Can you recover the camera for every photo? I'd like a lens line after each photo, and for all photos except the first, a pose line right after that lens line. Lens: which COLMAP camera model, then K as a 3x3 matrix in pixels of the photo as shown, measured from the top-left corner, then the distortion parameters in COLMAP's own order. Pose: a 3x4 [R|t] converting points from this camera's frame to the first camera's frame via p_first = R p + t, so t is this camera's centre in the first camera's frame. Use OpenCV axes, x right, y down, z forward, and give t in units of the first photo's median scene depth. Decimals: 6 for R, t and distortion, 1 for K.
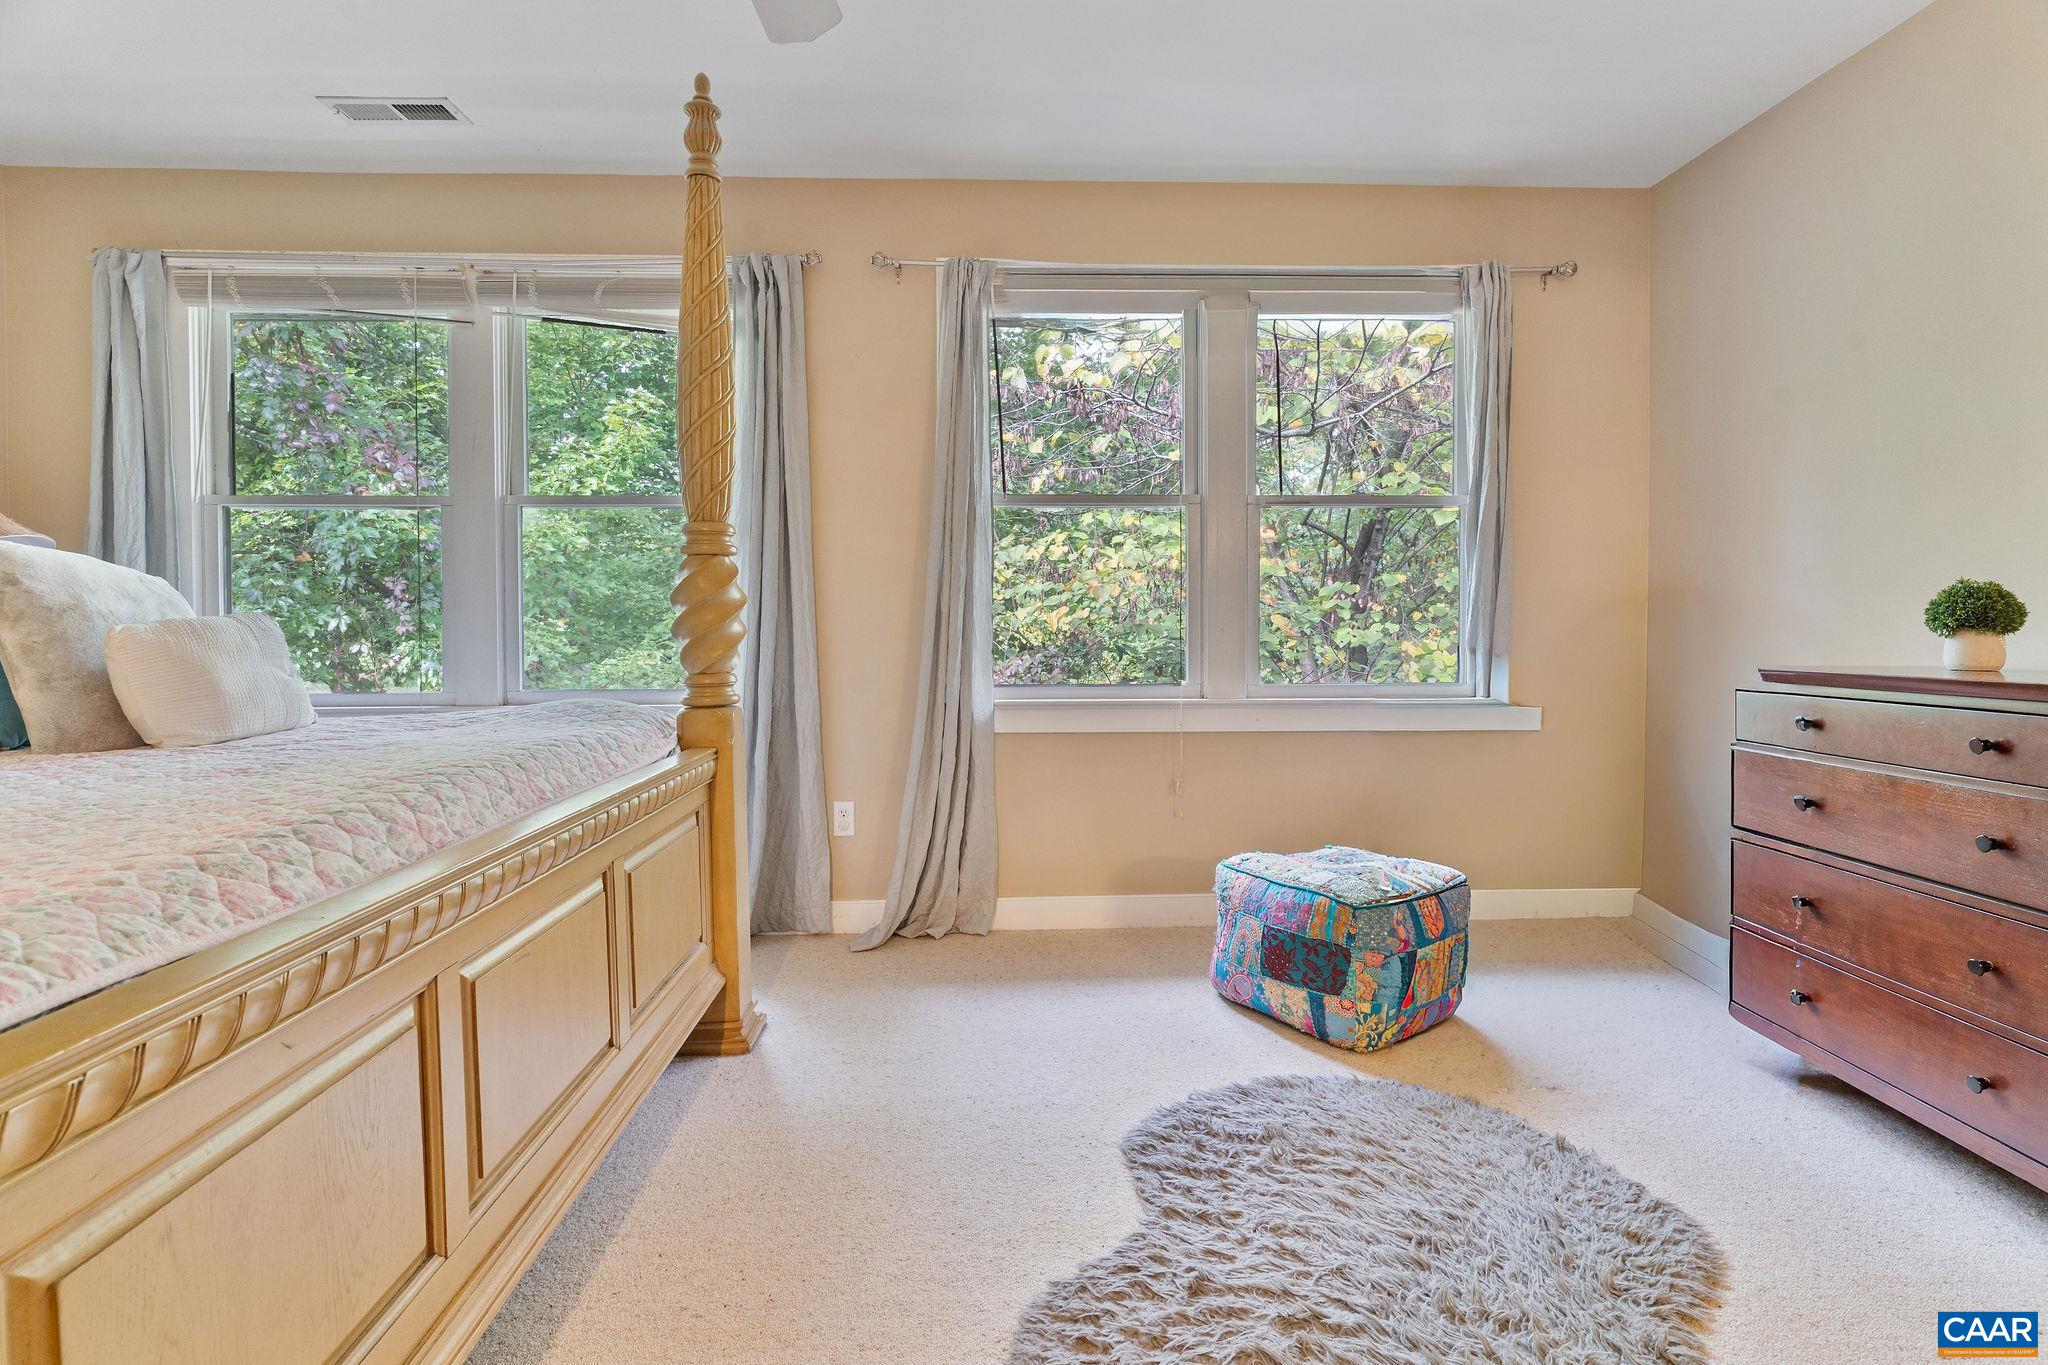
lens RADIAL K [[988.4, 0, 1017.4], [0, 988.4, 656.8], [0, 0, 1]] dist [-0.001073, 0.000346]
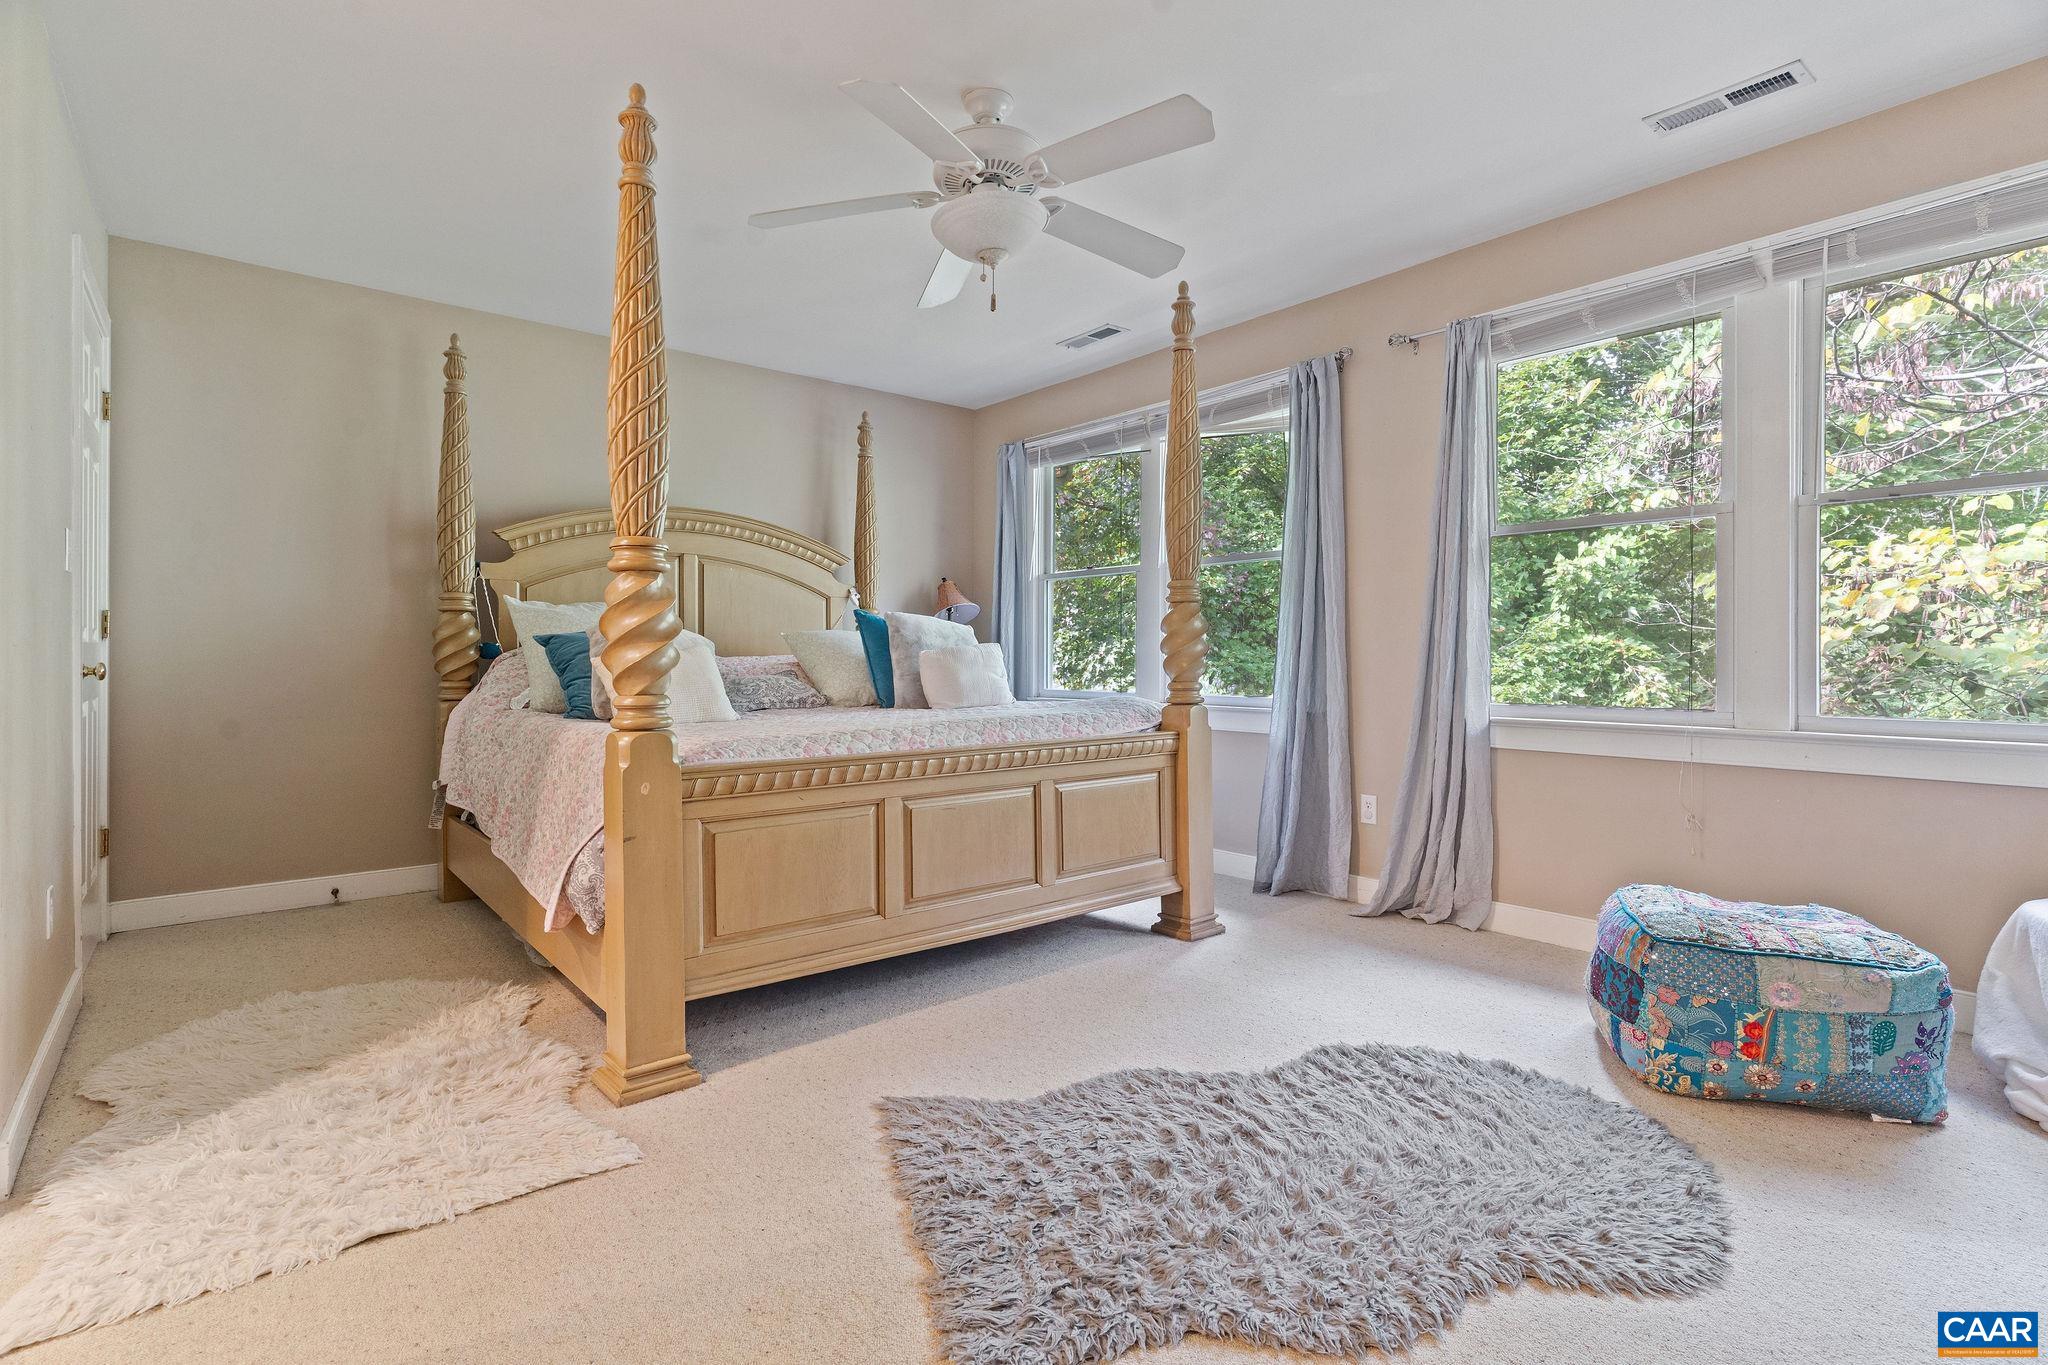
lens RADIAL K [[988.4, 0, 1017.4], [0, 988.4, 656.8], [0, 0, 1]] dist [-0.001073, 0.000346]
pose [[0.594780, 0.002908, -0.803883, 0.759808], [-0.020203, 0.999732, -0.011331, 0.001486], [0.803635, 0.022981, 0.594679, -0.085097]]
